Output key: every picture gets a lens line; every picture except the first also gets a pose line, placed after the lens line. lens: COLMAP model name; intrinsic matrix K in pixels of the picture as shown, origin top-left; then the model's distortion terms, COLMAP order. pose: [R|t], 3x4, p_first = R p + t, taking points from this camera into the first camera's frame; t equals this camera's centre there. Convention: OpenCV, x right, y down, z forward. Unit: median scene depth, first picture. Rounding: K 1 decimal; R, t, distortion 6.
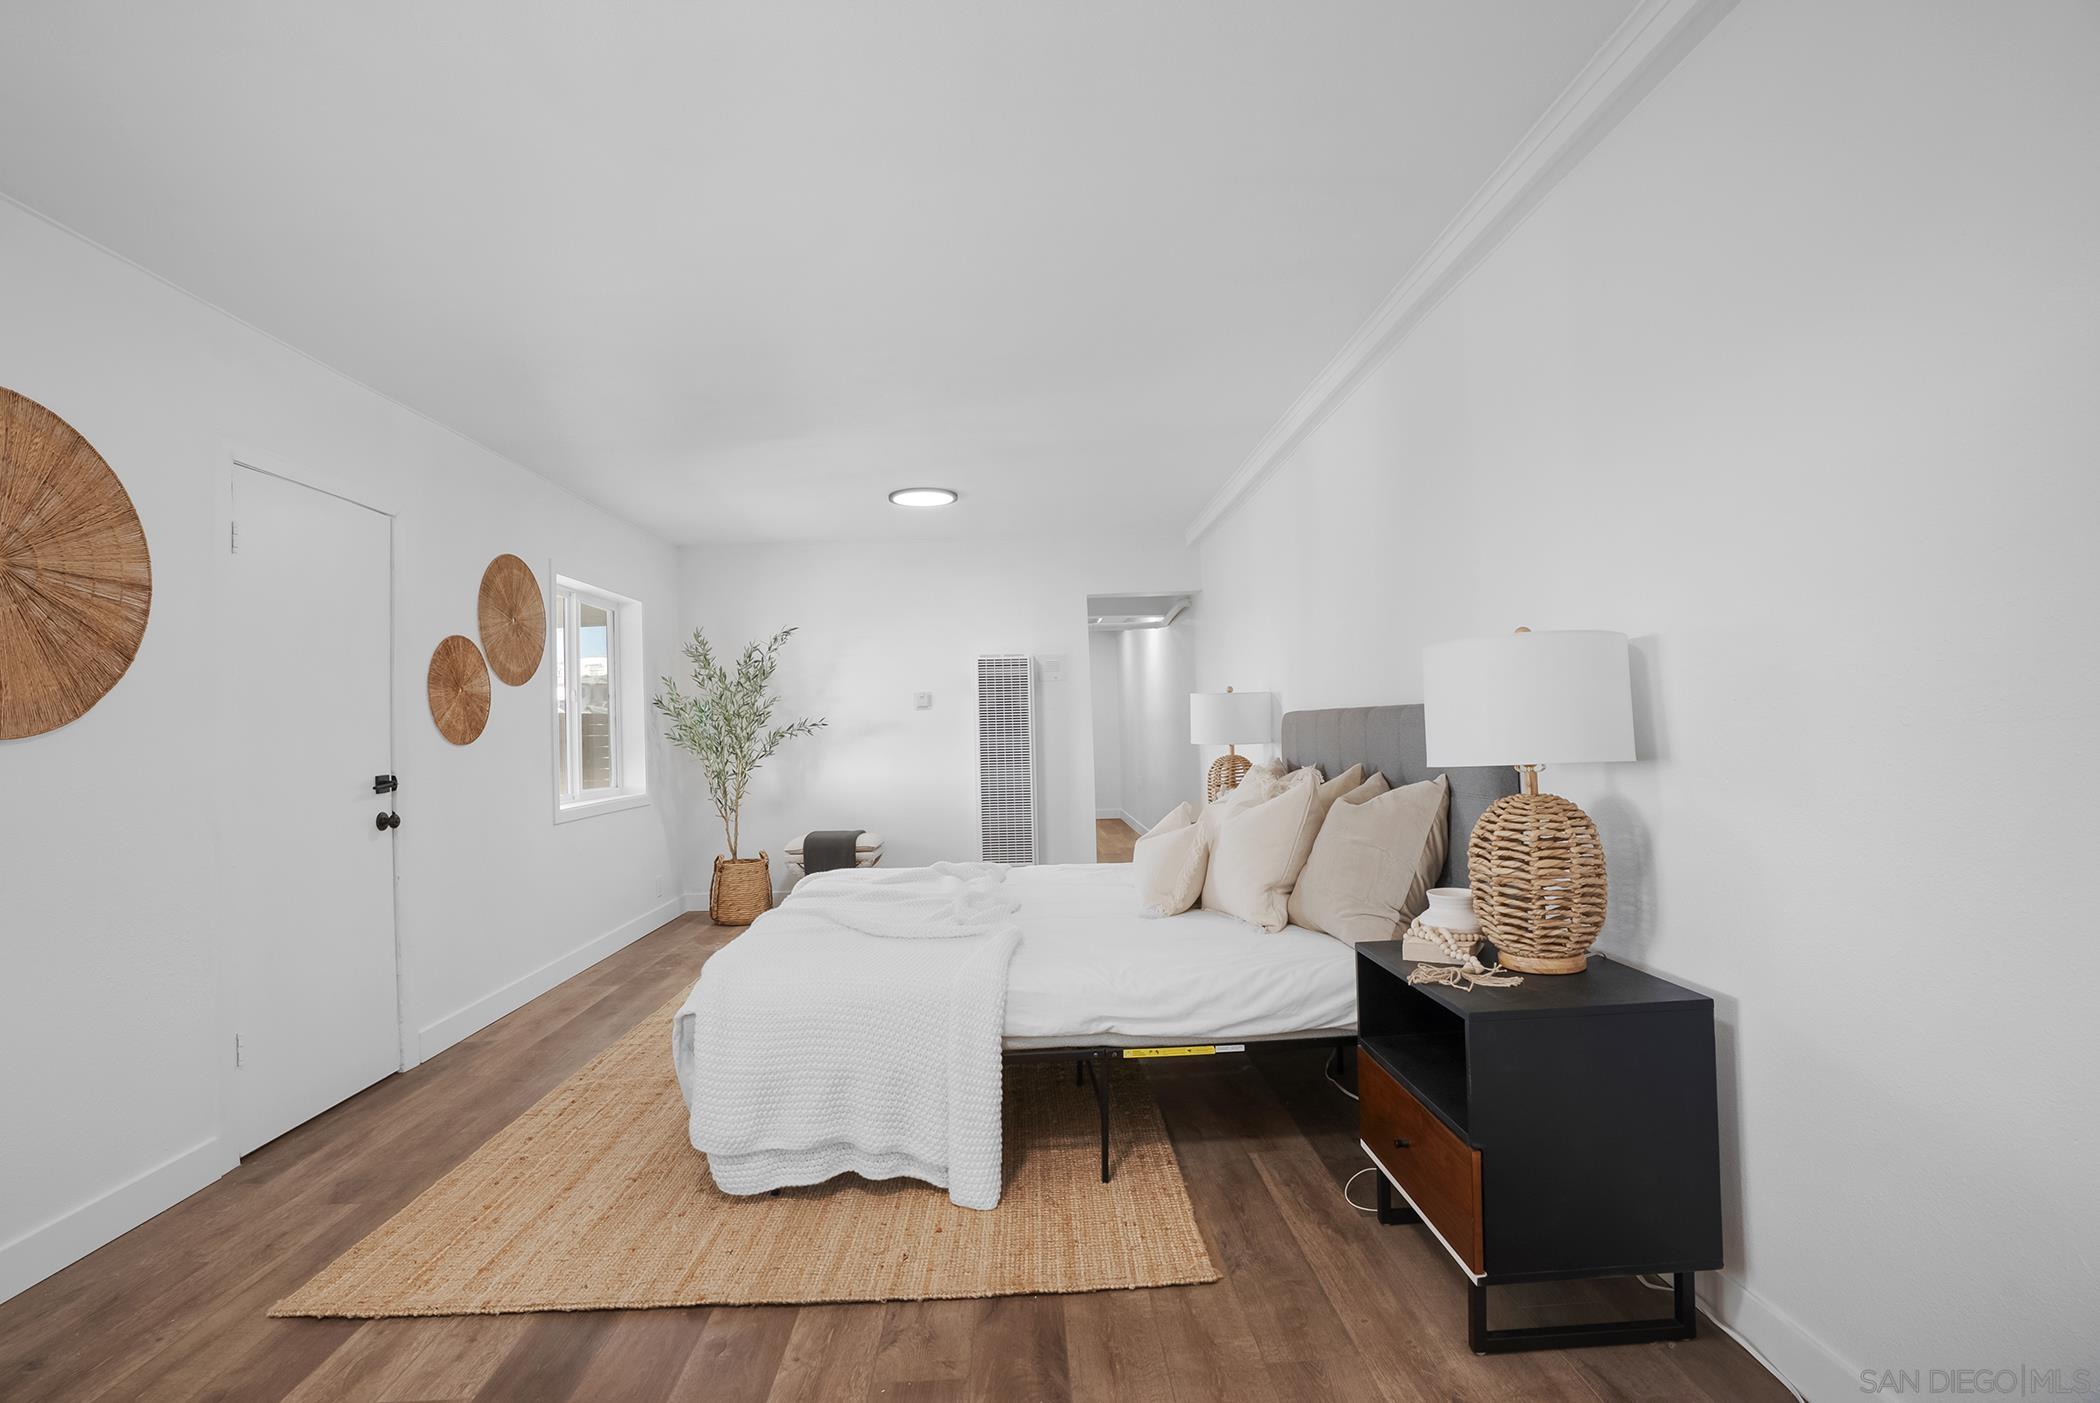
lens RADIAL K [[990.3, 0, 1049.4], [0, 990.3, 700.5], [0, 0, 1]] dist [-0.060720, 0.021478]
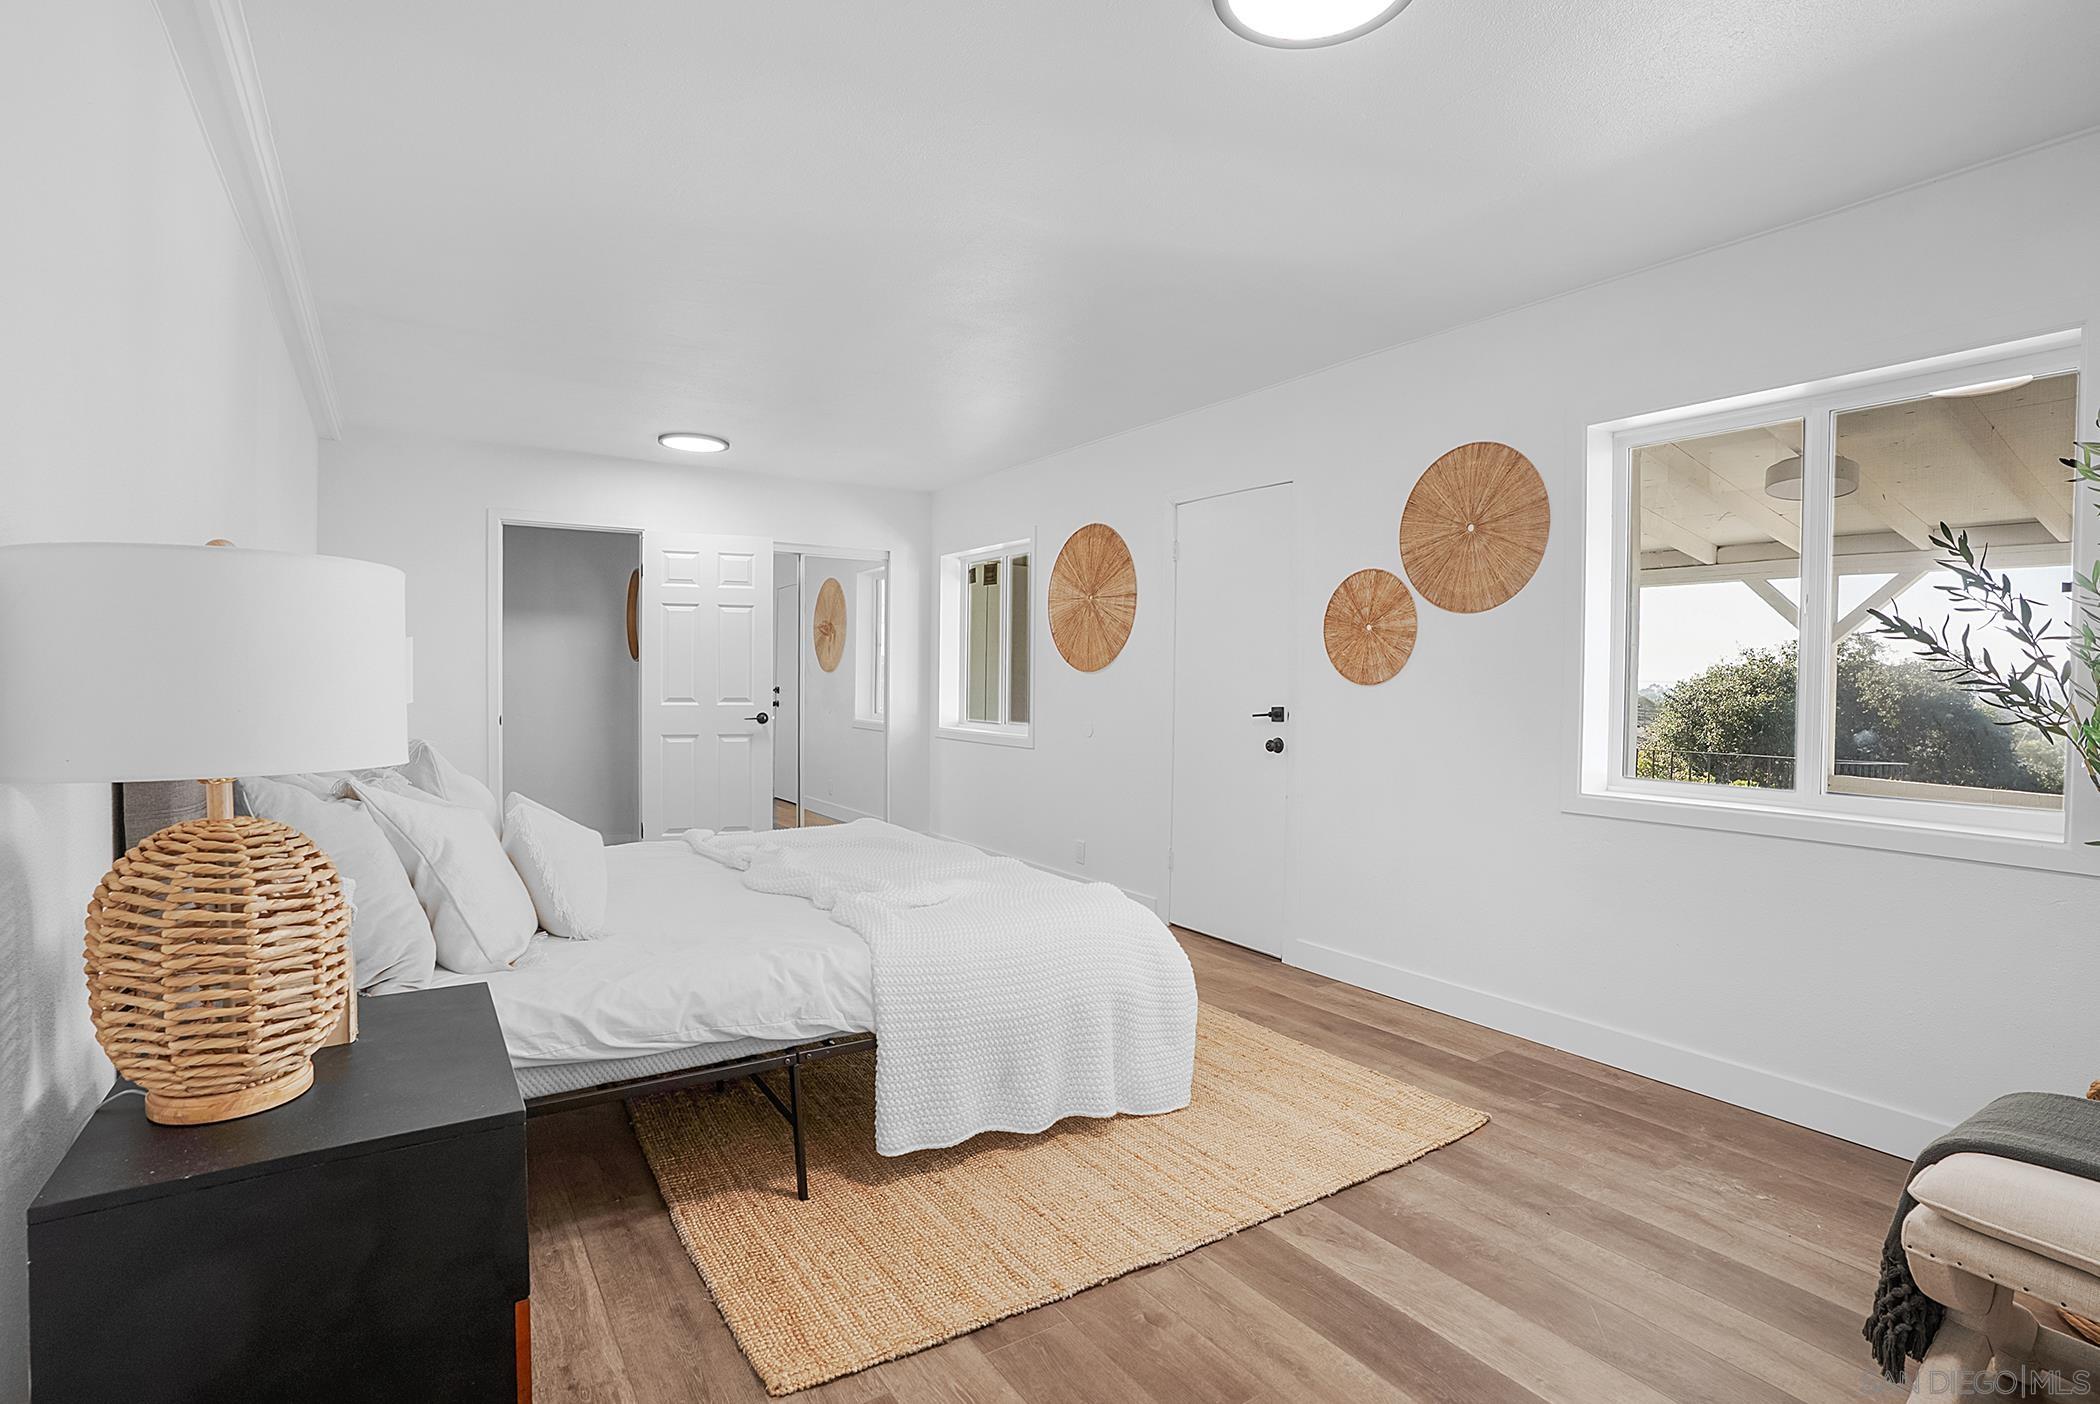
lens RADIAL K [[990.3, 0, 1049.0], [0, 990.3, 707.7], [0, 0, 1]] dist [-0.060720, 0.021478]
pose [[-0.852473, 0.035887, -0.521538, 0.183121], [0.027391, 0.999337, 0.023993, 0.041230], [0.522053, 0.006168, -0.852891, 1.873108]]
